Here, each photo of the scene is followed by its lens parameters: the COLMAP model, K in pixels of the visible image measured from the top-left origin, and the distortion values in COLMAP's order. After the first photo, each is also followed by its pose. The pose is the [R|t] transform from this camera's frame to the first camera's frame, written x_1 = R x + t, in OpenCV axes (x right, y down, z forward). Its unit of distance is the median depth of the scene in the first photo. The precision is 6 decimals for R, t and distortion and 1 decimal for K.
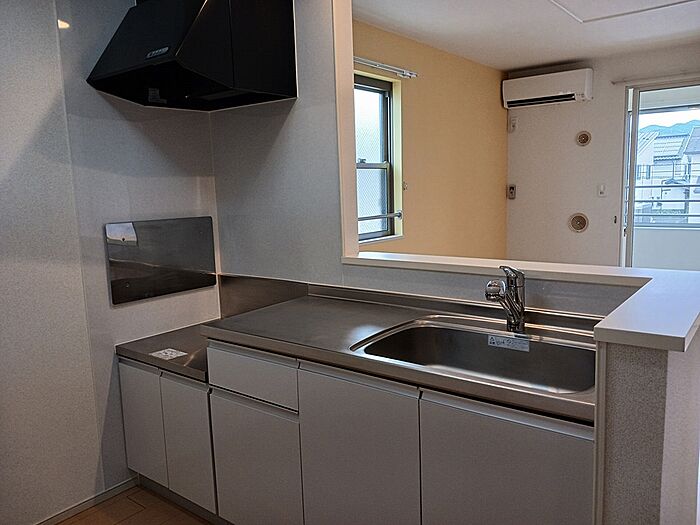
lens RADIAL K [[543.7, 0, 353.0], [0, 543.7, 263.6], [0, 0, 1]] dist [0.041216, 0.000470]
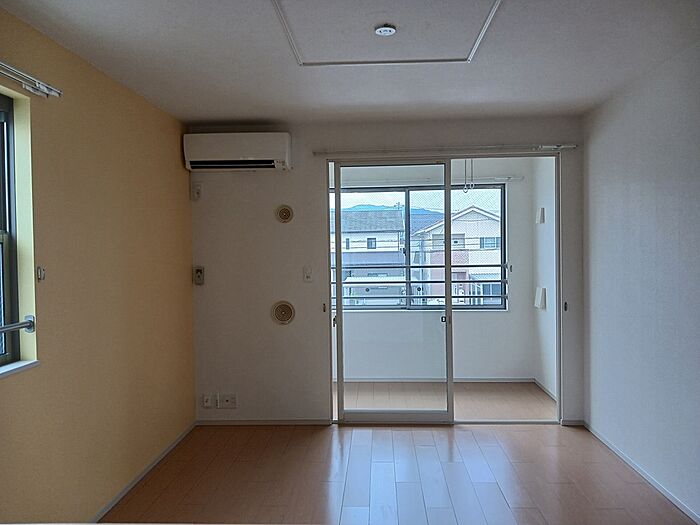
lens RADIAL K [[543.7, 0, 355.1], [0, 543.7, 262.0], [0, 0, 1]] dist [0.041216, 0.000470]
pose [[0.810011, 0.002931, 0.586407, 0.018100], [0.075126, 0.991229, -0.108727, -0.054923], [-0.581582, 0.132125, 0.802686, 0.273650]]
